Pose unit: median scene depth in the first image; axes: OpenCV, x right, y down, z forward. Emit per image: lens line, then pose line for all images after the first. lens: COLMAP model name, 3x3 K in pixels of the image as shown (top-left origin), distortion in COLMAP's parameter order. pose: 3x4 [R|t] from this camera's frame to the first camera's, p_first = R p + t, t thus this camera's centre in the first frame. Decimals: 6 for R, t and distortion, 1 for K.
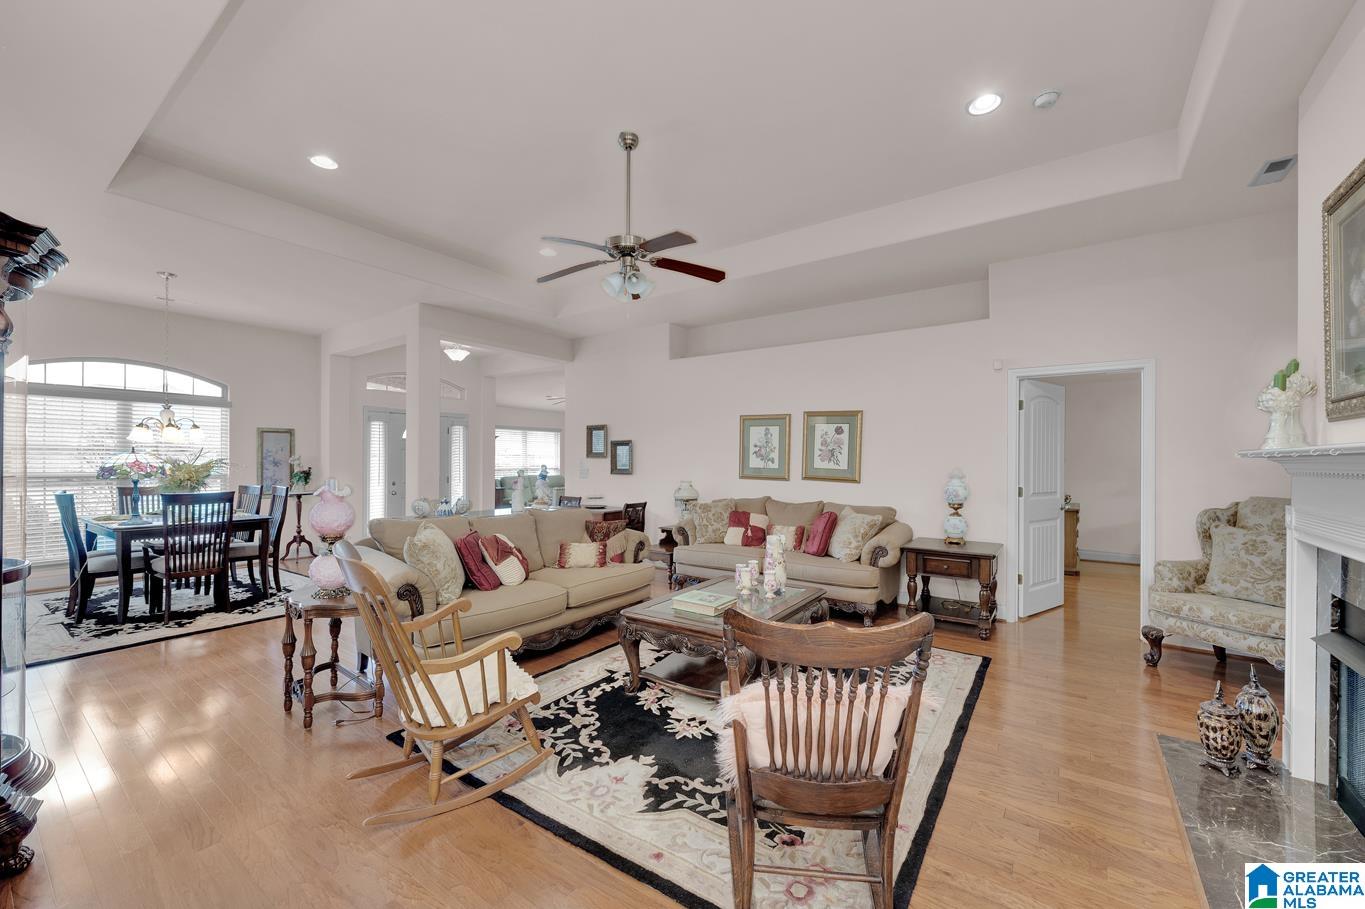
lens RADIAL K [[539.5, 0, 682.7], [0, 539.5, 460.3], [0, 0, 1]] dist [0.001735, -0.000062]
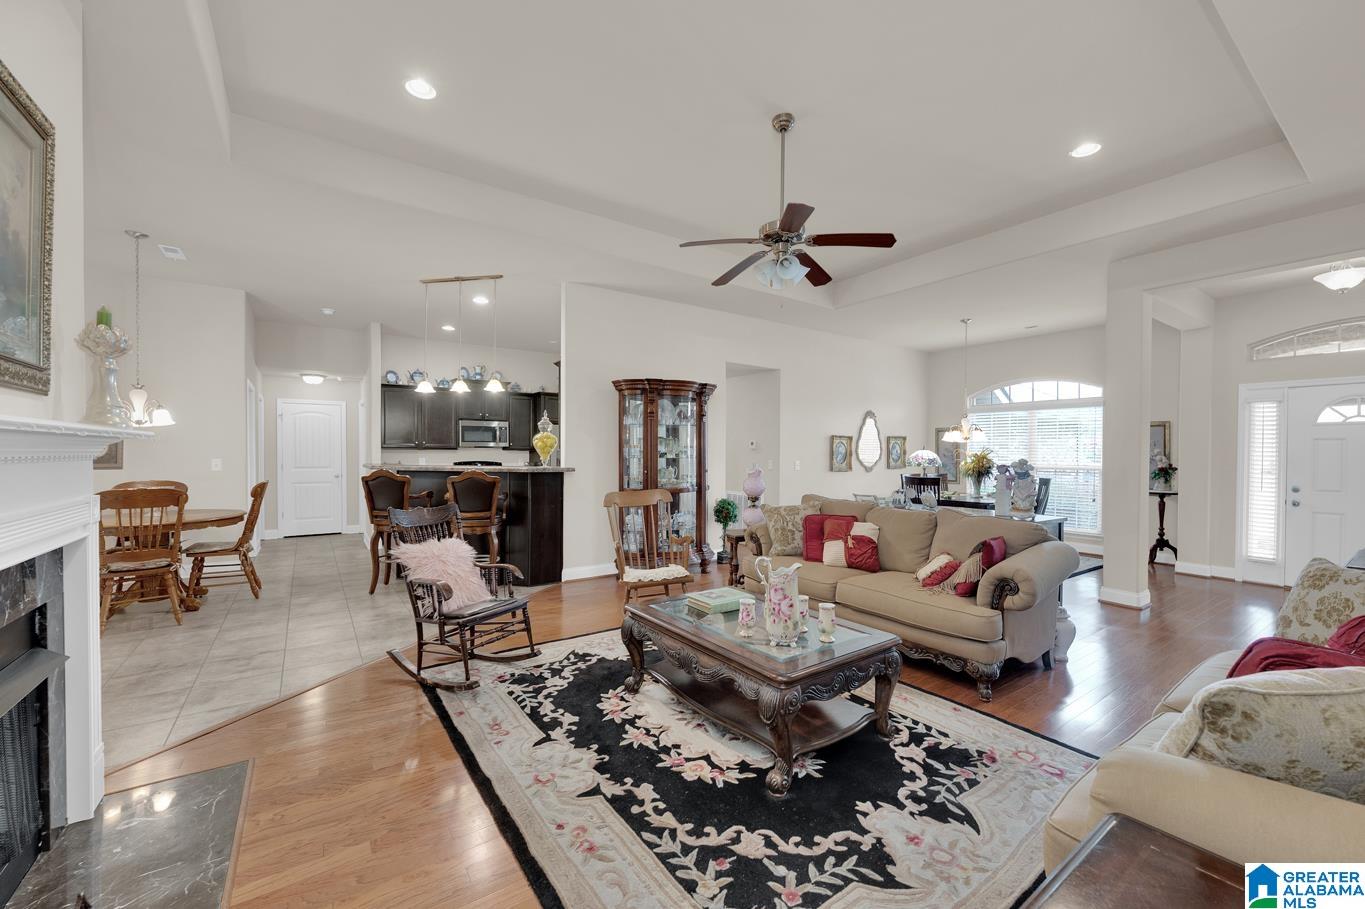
lens RADIAL K [[539.5, 0, 682.7], [0, 539.5, 460.3], [0, 0, 1]] dist [0.001735, -0.000062]
pose [[-0.334196, 0.005467, -0.942488, 0.570470], [-0.005538, 0.999955, 0.007764, 0.007169], [0.942487, 0.007814, -0.334150, 0.751479]]
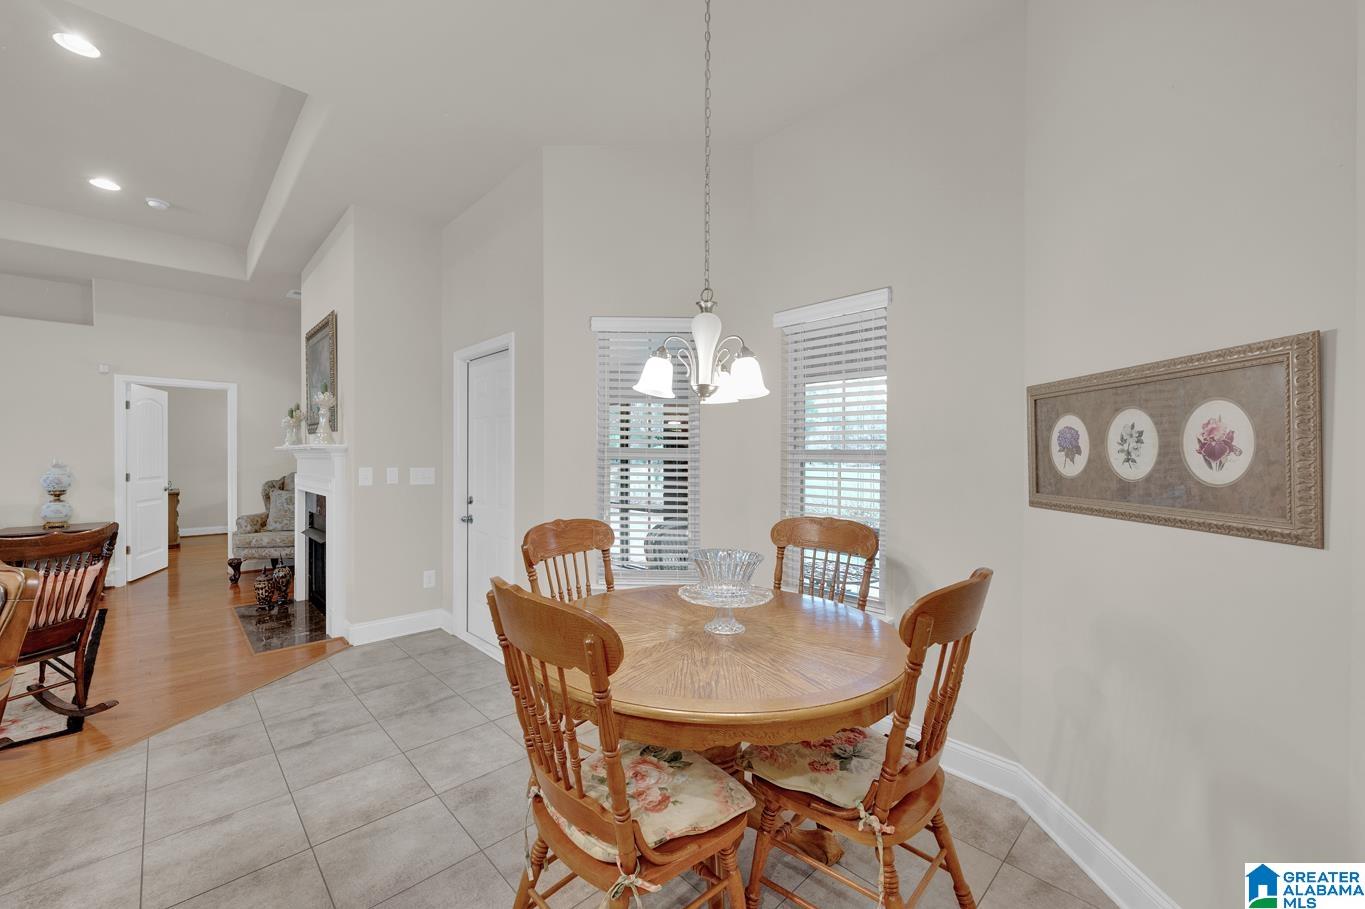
lens RADIAL K [[539.5, 0, 682.7], [0, 539.5, 460.3], [0, 0, 1]] dist [0.001735, -0.000062]
pose [[0.179513, -0.014736, 0.983645, -0.427497], [-0.004010, 0.999869, 0.015711, -0.003986], [-0.983747, -0.006765, 0.179431, -0.549002]]
